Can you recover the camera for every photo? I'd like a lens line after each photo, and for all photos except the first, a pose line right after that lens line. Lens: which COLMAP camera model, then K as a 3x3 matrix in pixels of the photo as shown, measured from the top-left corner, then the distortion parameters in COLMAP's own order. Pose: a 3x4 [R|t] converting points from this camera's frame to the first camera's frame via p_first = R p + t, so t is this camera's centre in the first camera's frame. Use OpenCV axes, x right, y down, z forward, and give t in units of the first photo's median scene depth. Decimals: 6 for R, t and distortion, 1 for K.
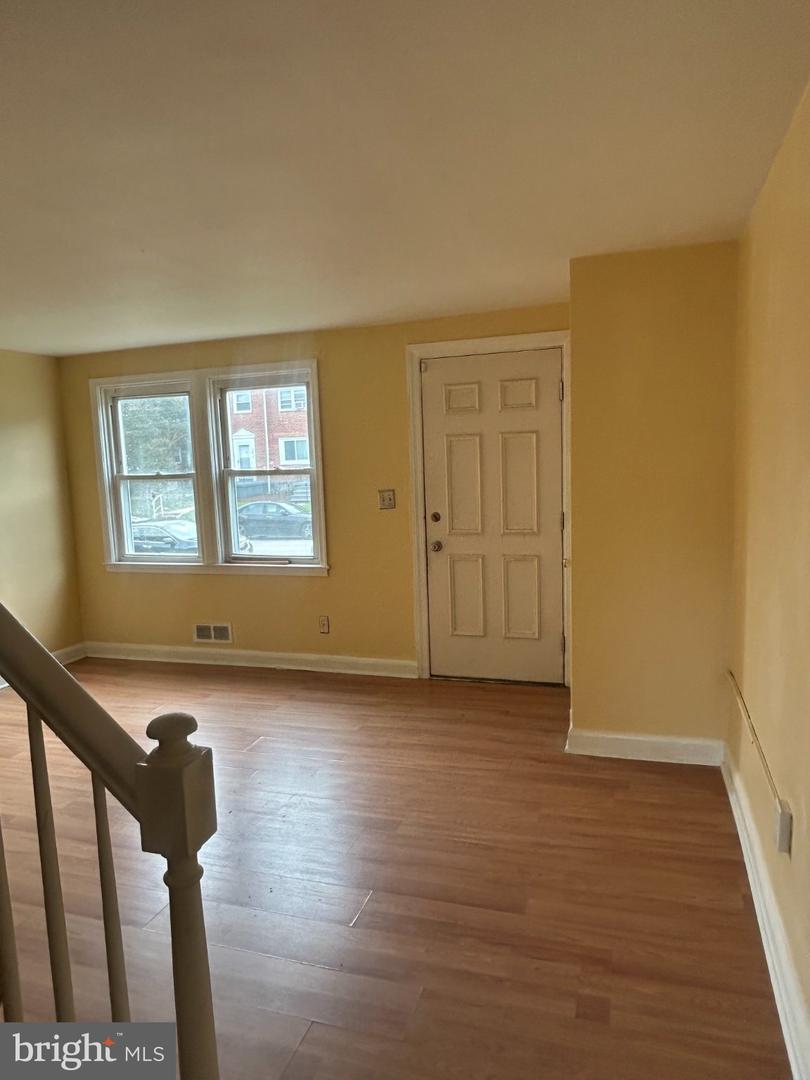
lens RADIAL K [[702.8, 0, 407.2], [0, 702.8, 542.2], [0, 0, 1]] dist [0.001447, -0.005194]
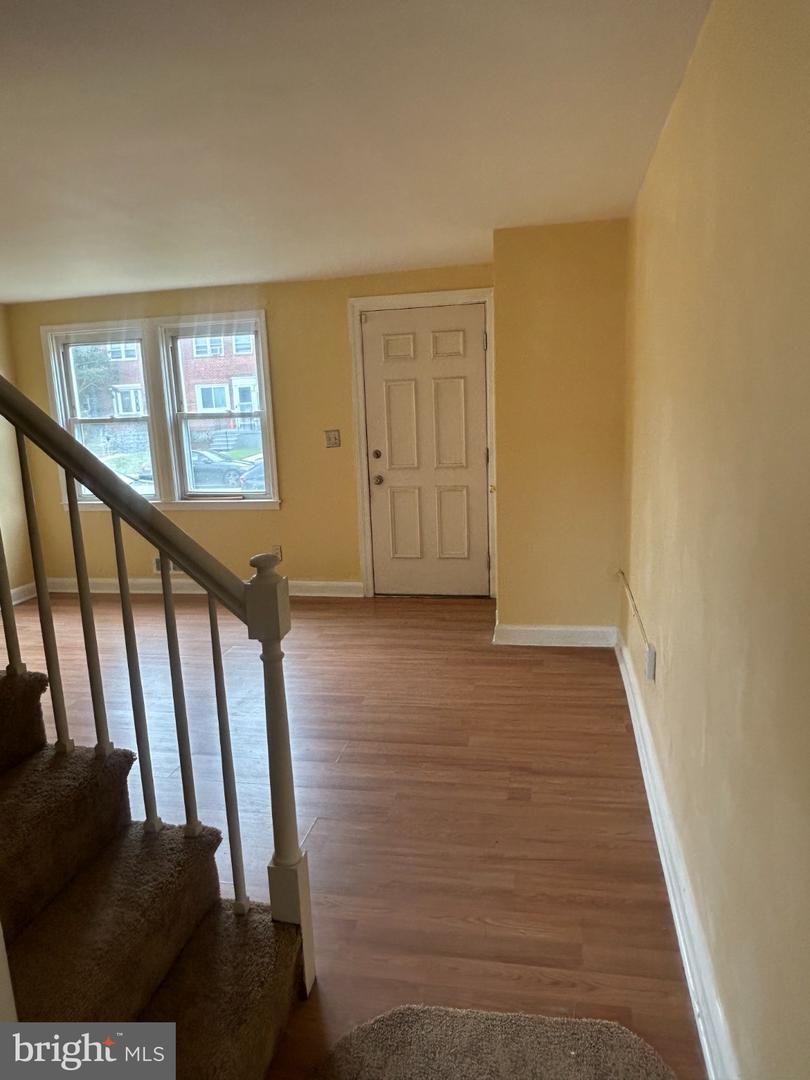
lens RADIAL K [[702.8, 0, 407.2], [0, 702.8, 542.2], [0, 0, 1]] dist [0.001447, -0.005194]
pose [[0.993268, -0.025607, 0.112969, -0.041642], [0.017344, 0.997142, 0.073533, 0.022972], [-0.114529, -0.071079, 0.990874, -0.132952]]
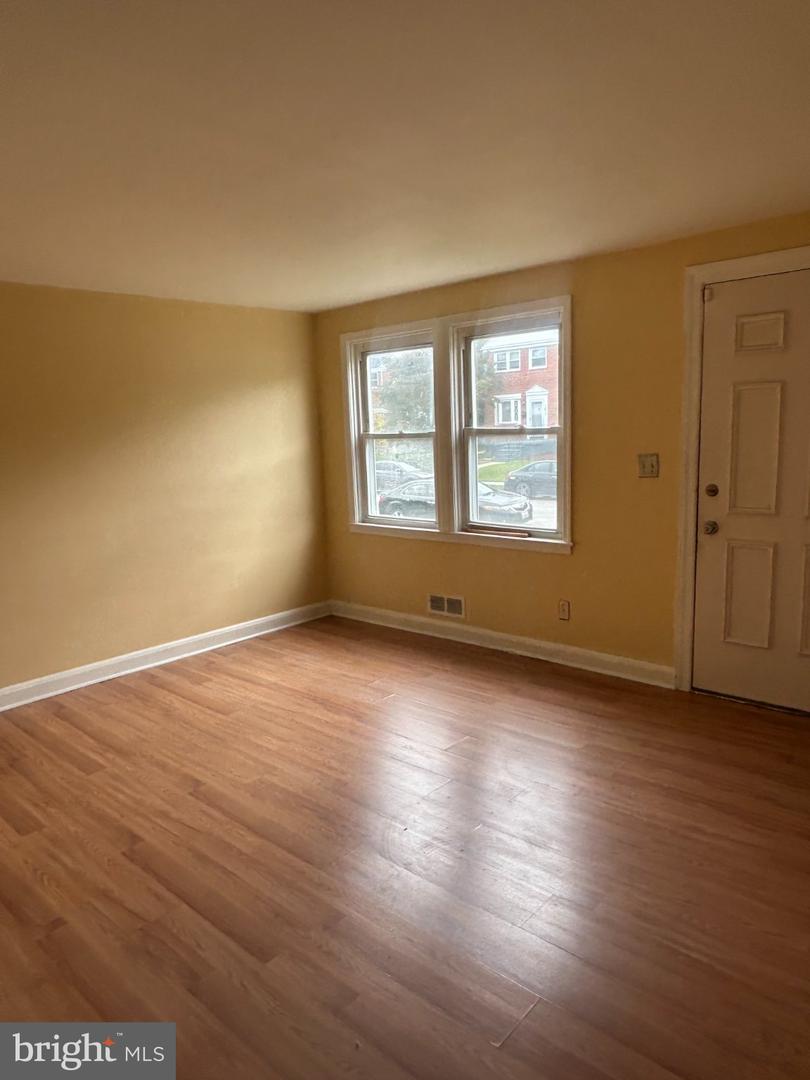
lens RADIAL K [[702.8, 0, 407.2], [0, 702.8, 542.2], [0, 0, 1]] dist [0.001447, -0.005194]
pose [[0.915153, 0.066963, -0.397506, 0.044748], [-0.043246, 0.996724, 0.068345, -0.017009], [0.400780, -0.045355, 0.915051, 0.147433]]
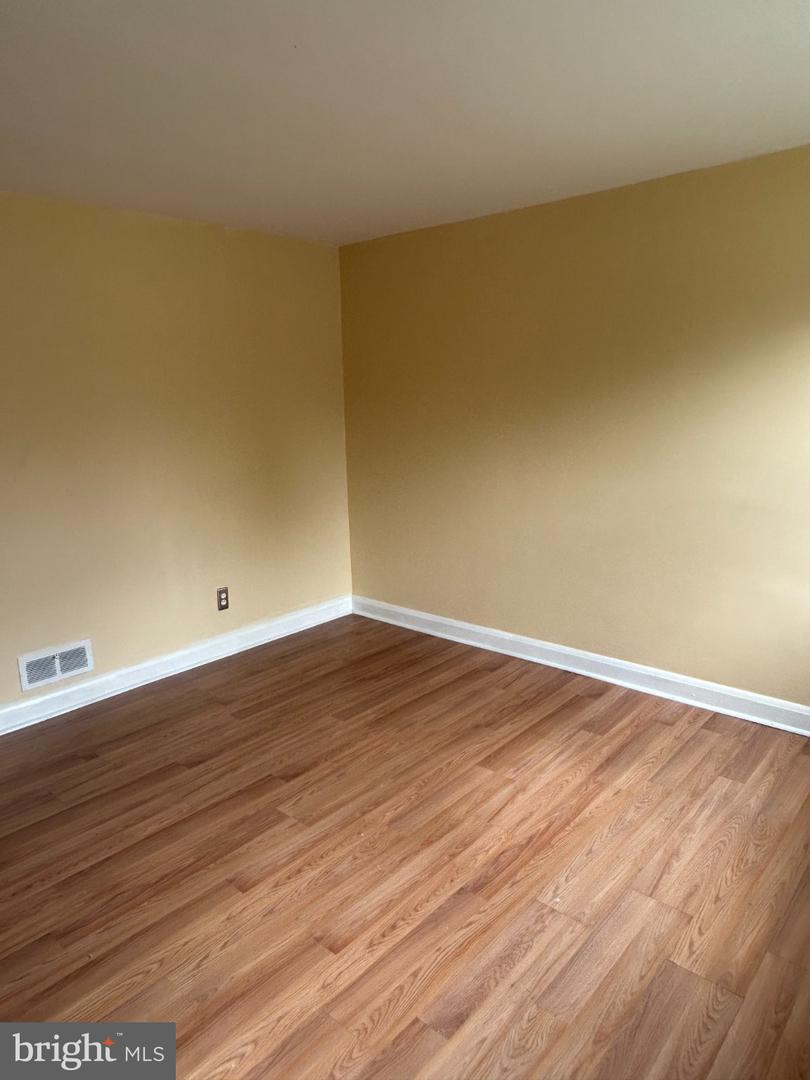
lens RADIAL K [[702.8, 0, 407.2], [0, 702.8, 542.2], [0, 0, 1]] dist [0.001447, -0.005194]
pose [[-0.387651, 0.238237, -0.890488, 0.066864], [-0.078911, 0.953903, 0.289555, -0.108497], [0.918422, 0.182516, -0.350982, 0.900240]]
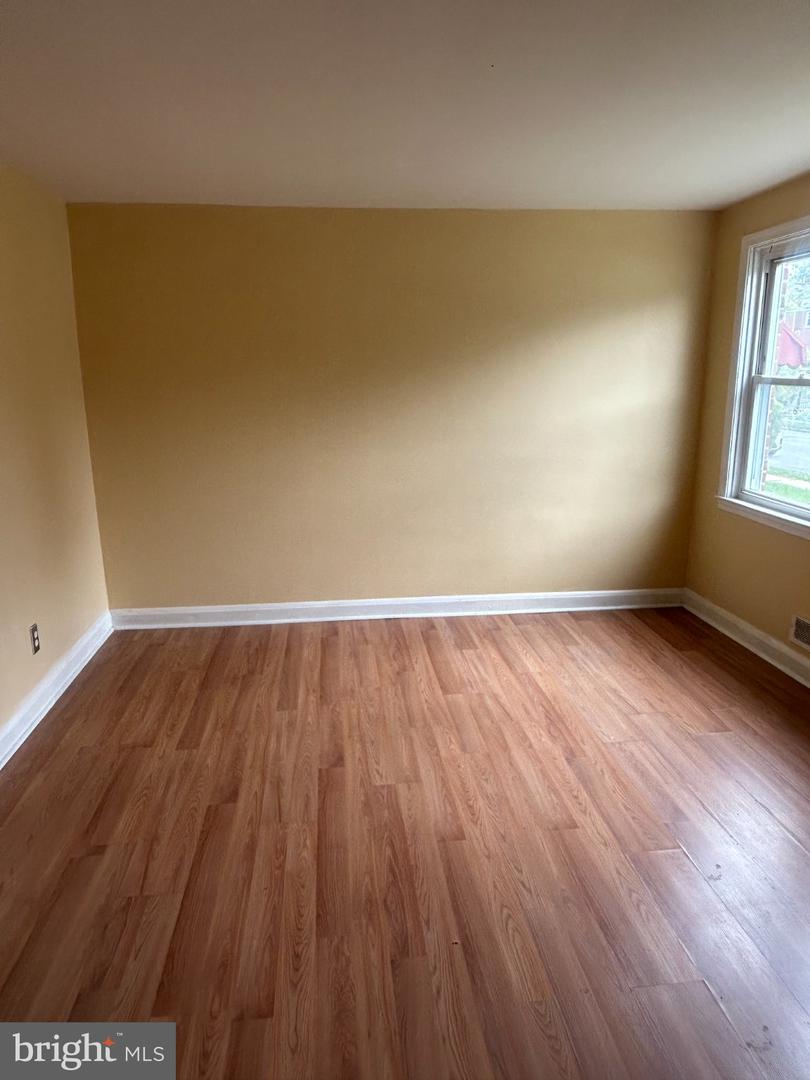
lens RADIAL K [[702.8, 0, 407.2], [0, 702.8, 542.2], [0, 0, 1]] dist [0.001447, -0.005194]
pose [[0.414398, 0.245119, -0.876465, 0.114633], [-0.118332, 0.969384, 0.215157, -0.051673], [0.902370, 0.014553, 0.430716, 0.444346]]
